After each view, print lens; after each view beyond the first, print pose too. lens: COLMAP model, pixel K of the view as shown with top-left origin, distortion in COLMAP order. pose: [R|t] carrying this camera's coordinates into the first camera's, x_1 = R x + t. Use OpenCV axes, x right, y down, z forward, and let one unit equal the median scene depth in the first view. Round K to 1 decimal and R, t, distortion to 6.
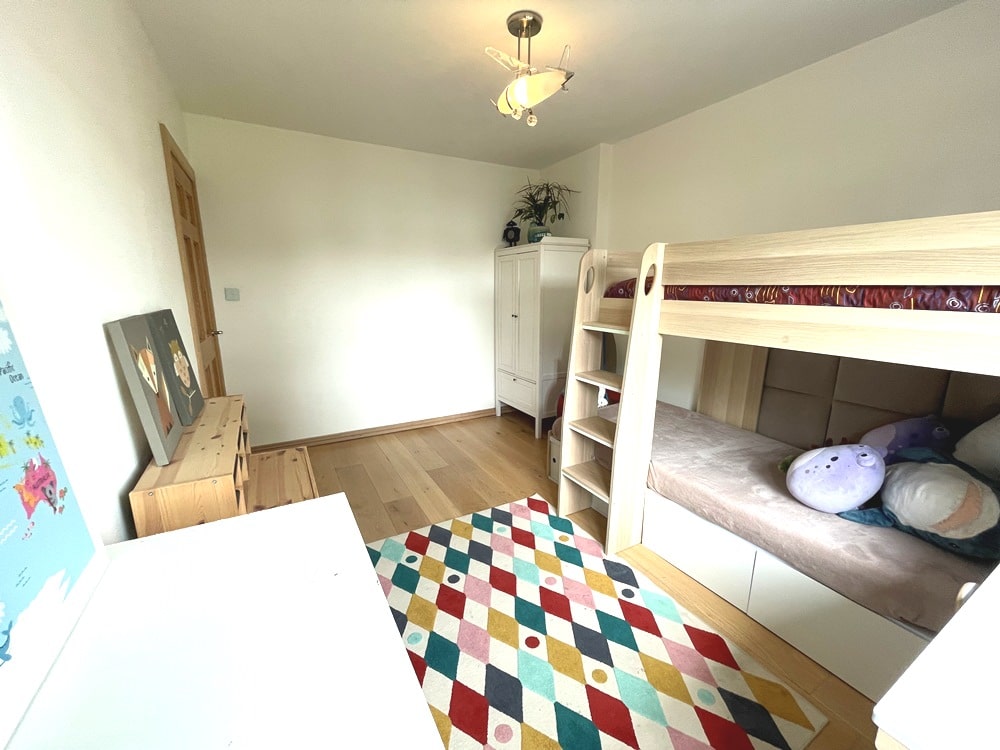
lens RADIAL K [[405.2, 0, 500.2], [0, 405.2, 372.3], [0, 0, 1]] dist [-0.001935, 0.000714]
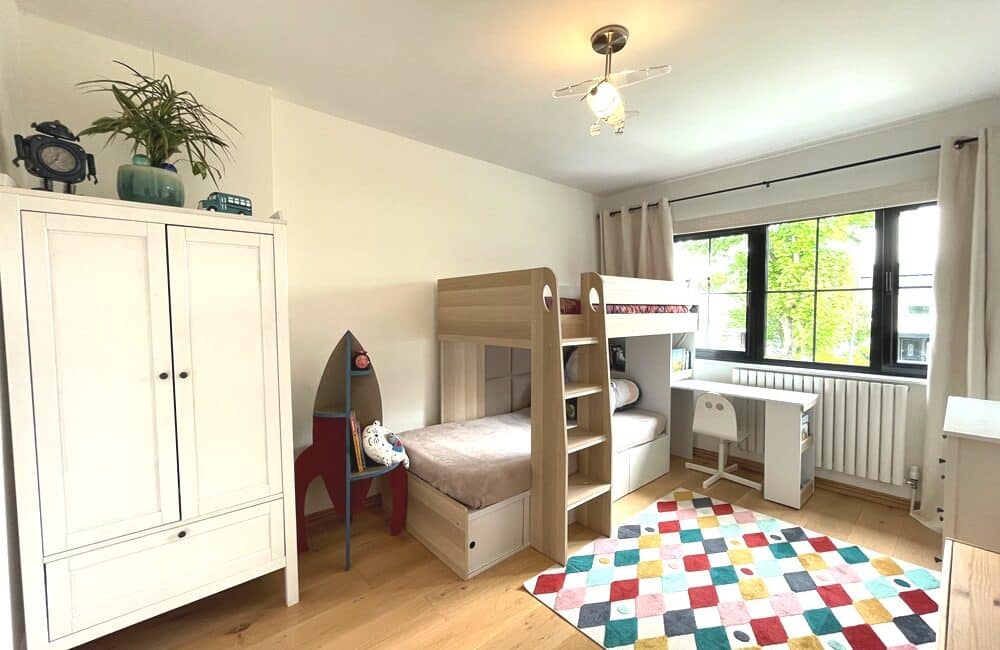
lens RADIAL K [[404.8, 0, 498.9], [0, 404.8, 323.2], [0, 0, 1]] dist [-0.001210, -0.000019]
pose [[-0.195417, -0.045455, 0.979666, -0.814582], [0.199802, 0.976130, 0.085146, -0.313640], [-0.960152, 0.212378, -0.181671, 1.485016]]
